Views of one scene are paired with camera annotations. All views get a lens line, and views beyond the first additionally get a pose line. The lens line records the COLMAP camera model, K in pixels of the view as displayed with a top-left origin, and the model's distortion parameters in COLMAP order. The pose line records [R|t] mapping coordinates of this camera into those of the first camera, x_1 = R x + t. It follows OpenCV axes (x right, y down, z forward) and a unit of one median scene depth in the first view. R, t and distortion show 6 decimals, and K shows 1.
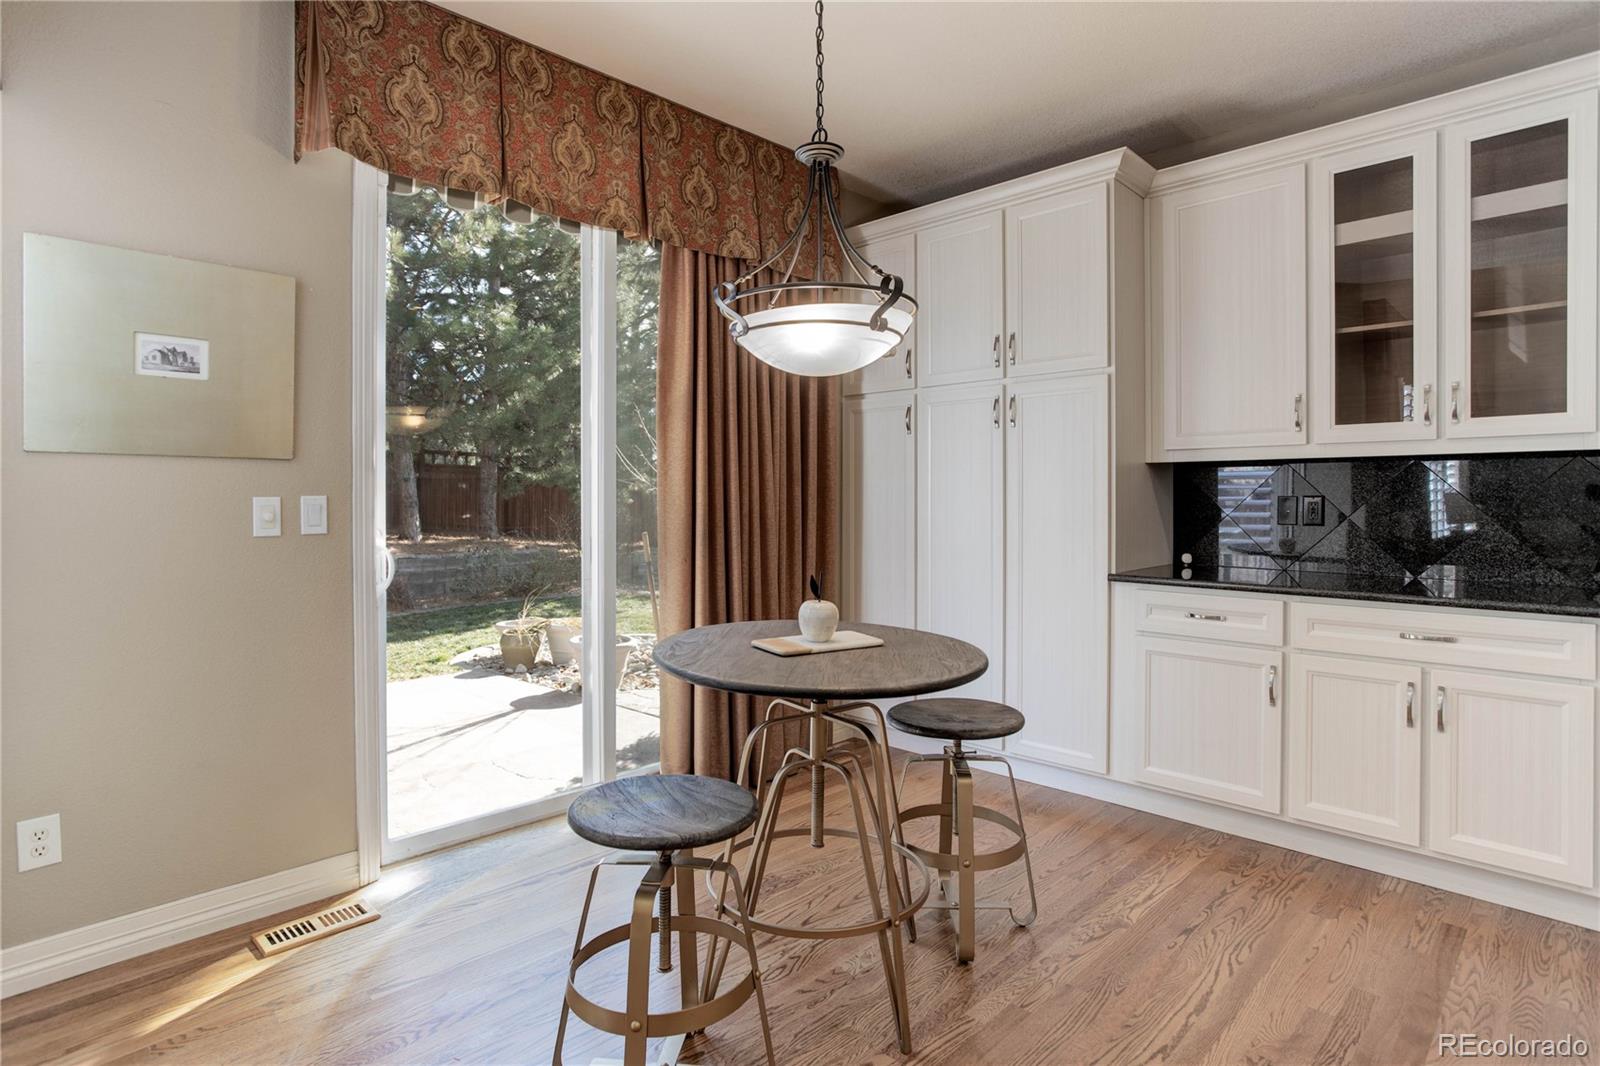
lens RADIAL K [[824.2, 0, 782.5], [0, 824.2, 505.4], [0, 0, 1]] dist [-0.019165, 0.004648]
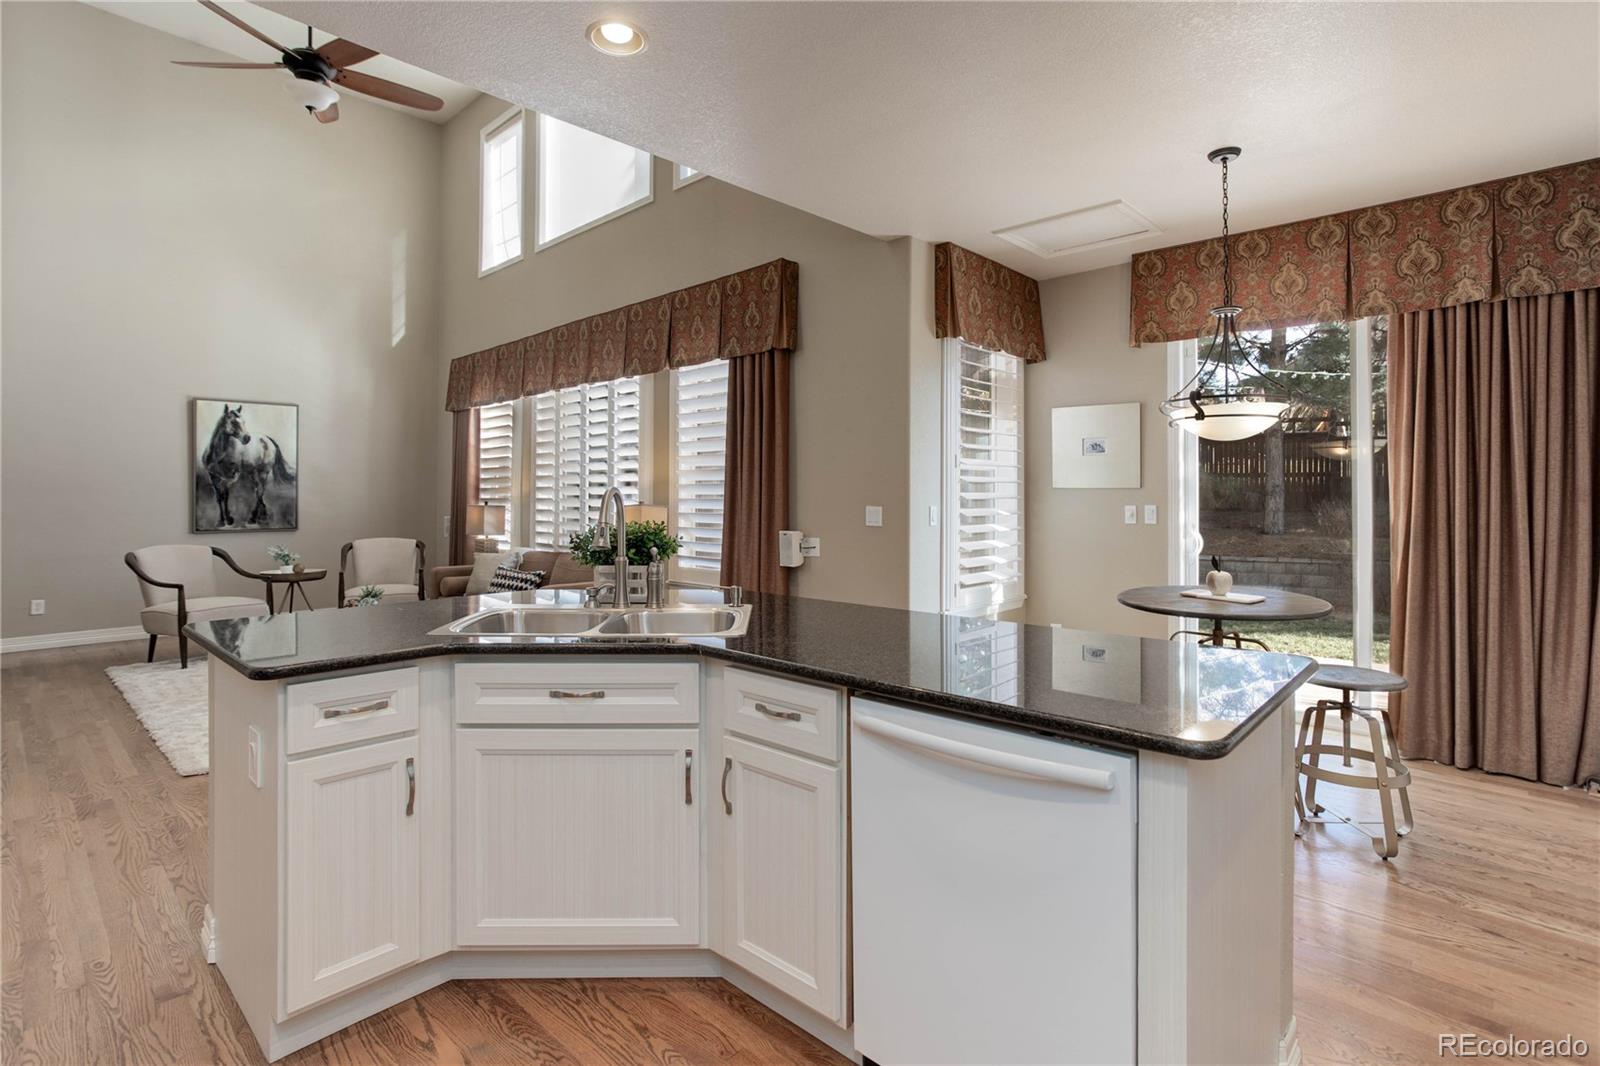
lens RADIAL K [[789.2, 0, 814.9], [0, 789.2, 491.5], [0, 0, 1]] dist [-0.014736, 0.007807]
pose [[0.047113, -0.000816, -0.998889, 1.217731], [-0.013596, 0.999907, -0.001458, -0.029150], [0.998797, 0.013650, 0.047098, 0.057977]]
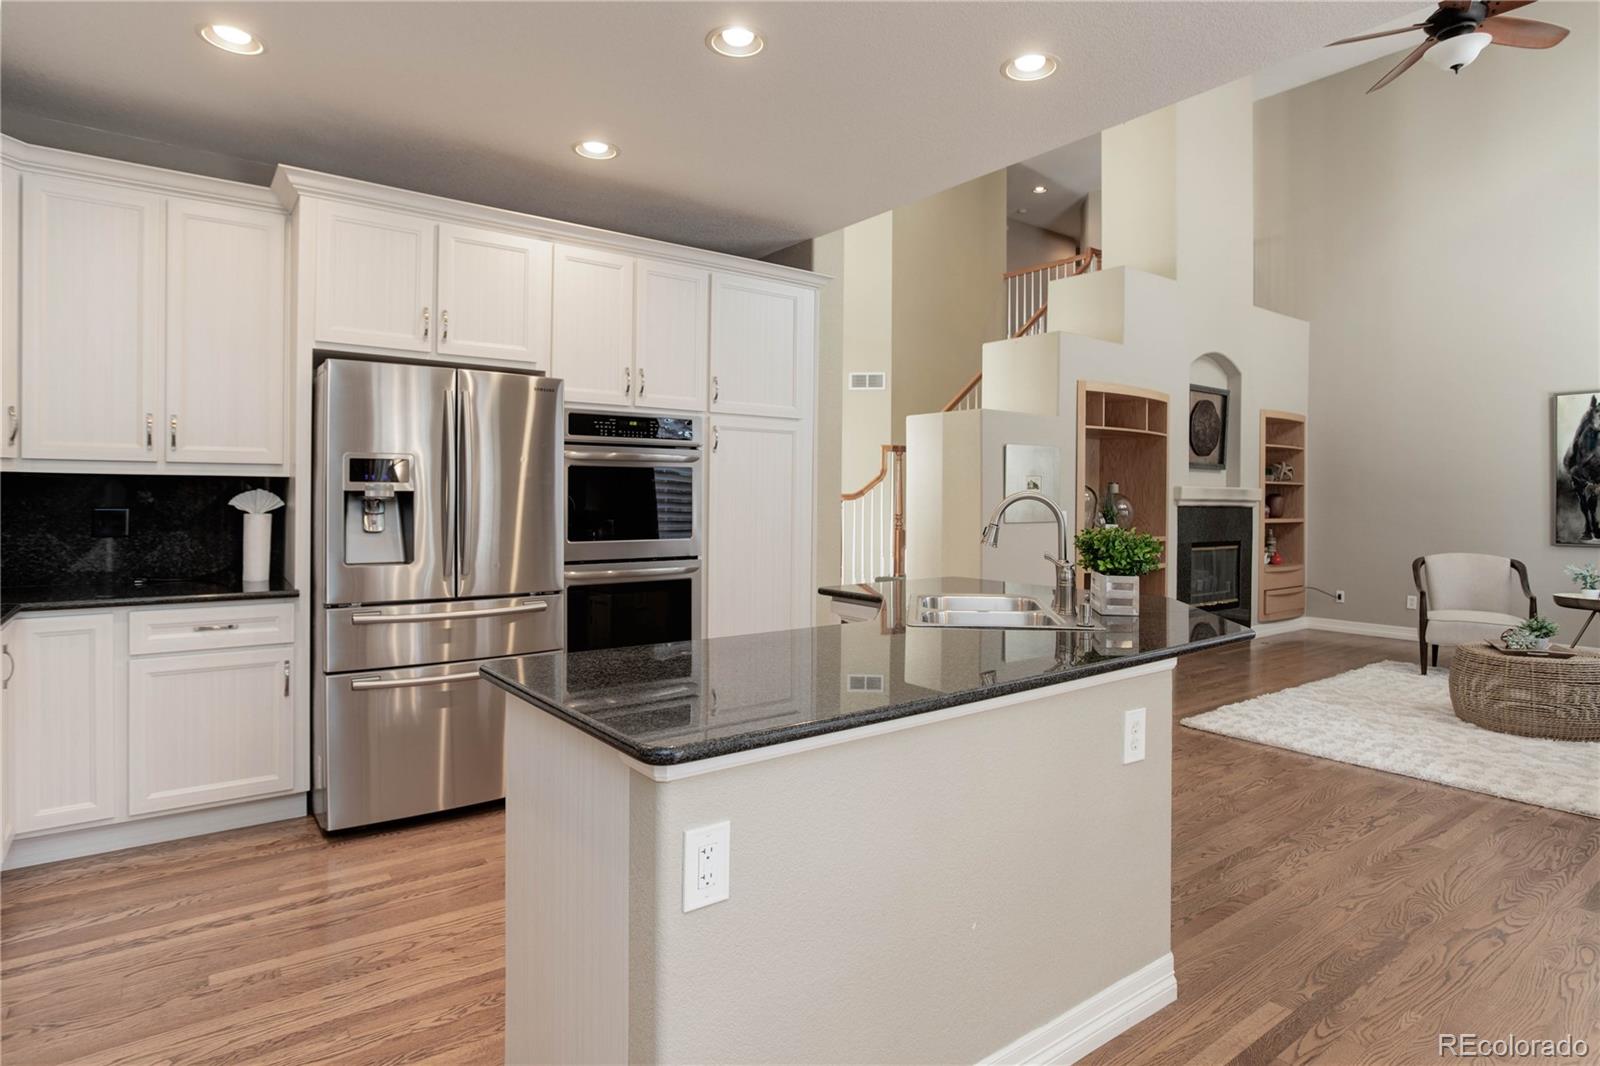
lens RADIAL K [[884.5, 0, 776.6], [0, 884.5, 493.5], [0, 0, 1]] dist [-0.022251, 0.004405]
pose [[-0.987119, -0.006171, 0.159867, 0.445349], [-0.003955, 0.999892, 0.014180, -0.045968], [-0.159937, 0.013365, -0.987037, 0.963143]]
